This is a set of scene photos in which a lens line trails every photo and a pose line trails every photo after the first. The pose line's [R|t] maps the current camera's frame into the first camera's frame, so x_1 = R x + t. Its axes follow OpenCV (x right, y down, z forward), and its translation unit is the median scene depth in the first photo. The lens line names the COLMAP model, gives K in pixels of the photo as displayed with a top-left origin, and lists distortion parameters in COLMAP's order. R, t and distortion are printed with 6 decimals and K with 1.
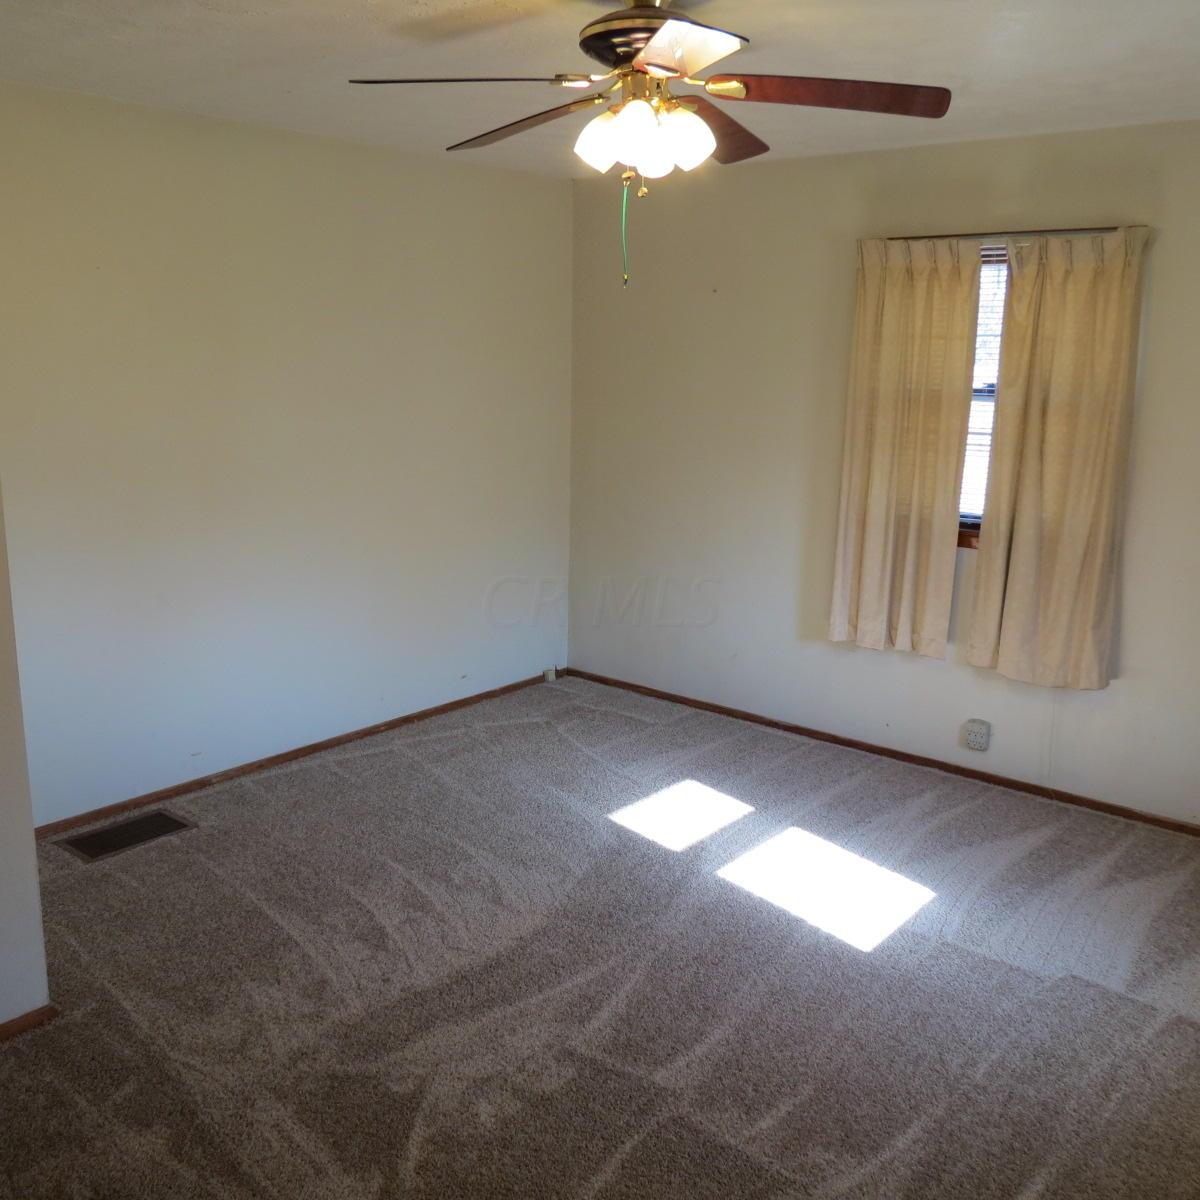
lens RADIAL K [[1135.0, 0, 597.9], [0, 1135.0, 601.9], [0, 0, 1]] dist [-0.031800, 0.000000]
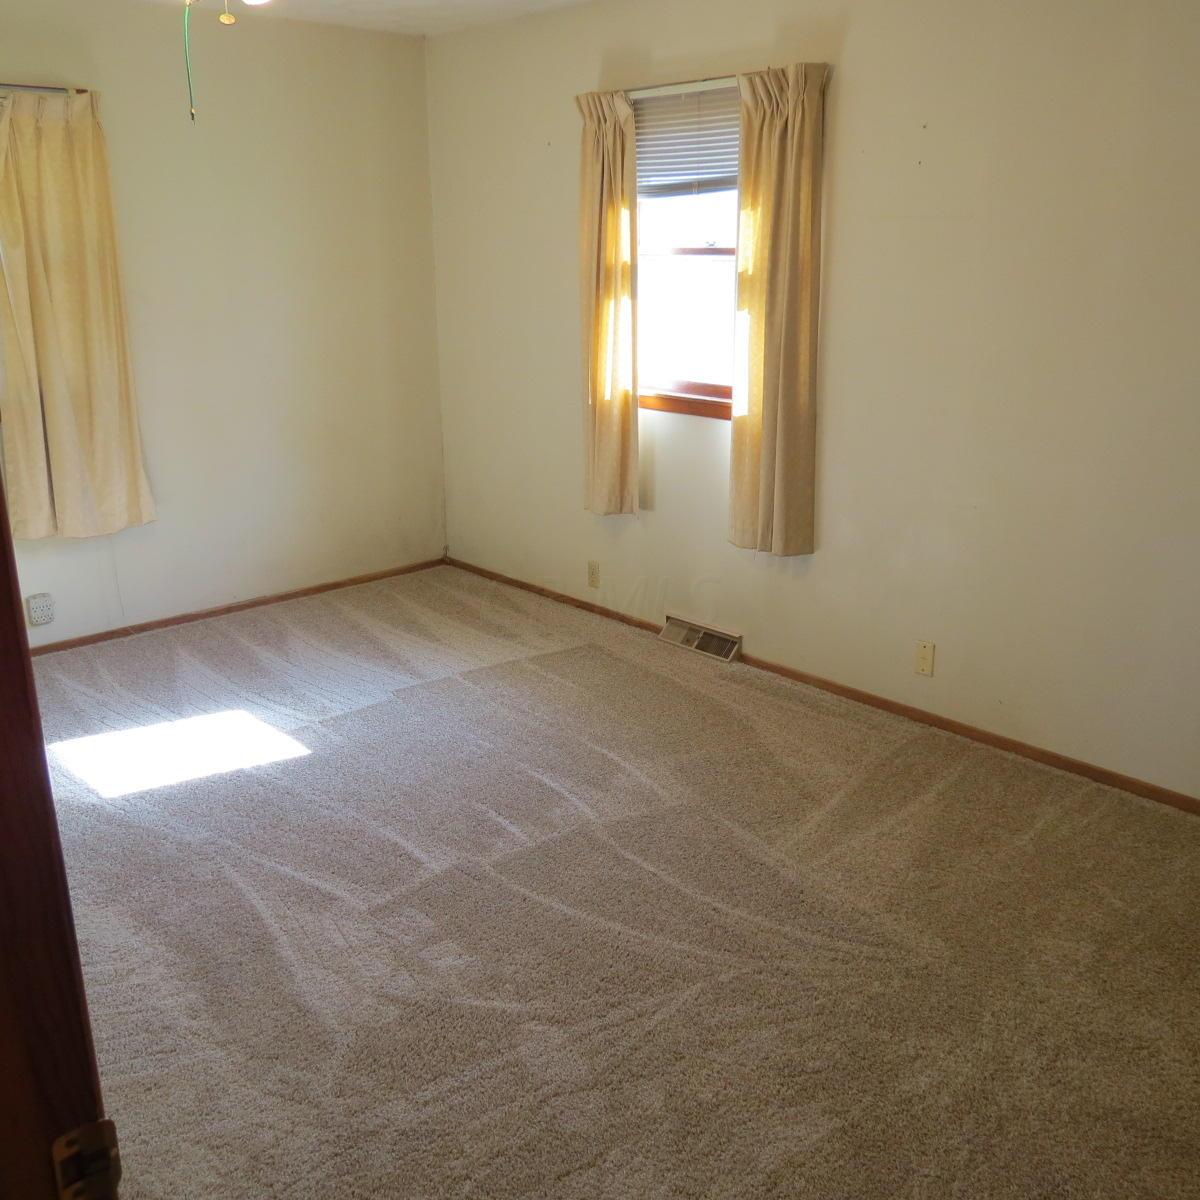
lens RADIAL K [[1135.0, 0, 597.8], [0, 1135.0, 597.2], [0, 0, 1]] dist [-0.031800, 0.000000]
pose [[0.110161, -0.310175, 0.944275, -0.805992], [0.208475, 0.936134, 0.283180, -0.103854], [-0.971804, 0.165663, 0.167790, 0.540893]]
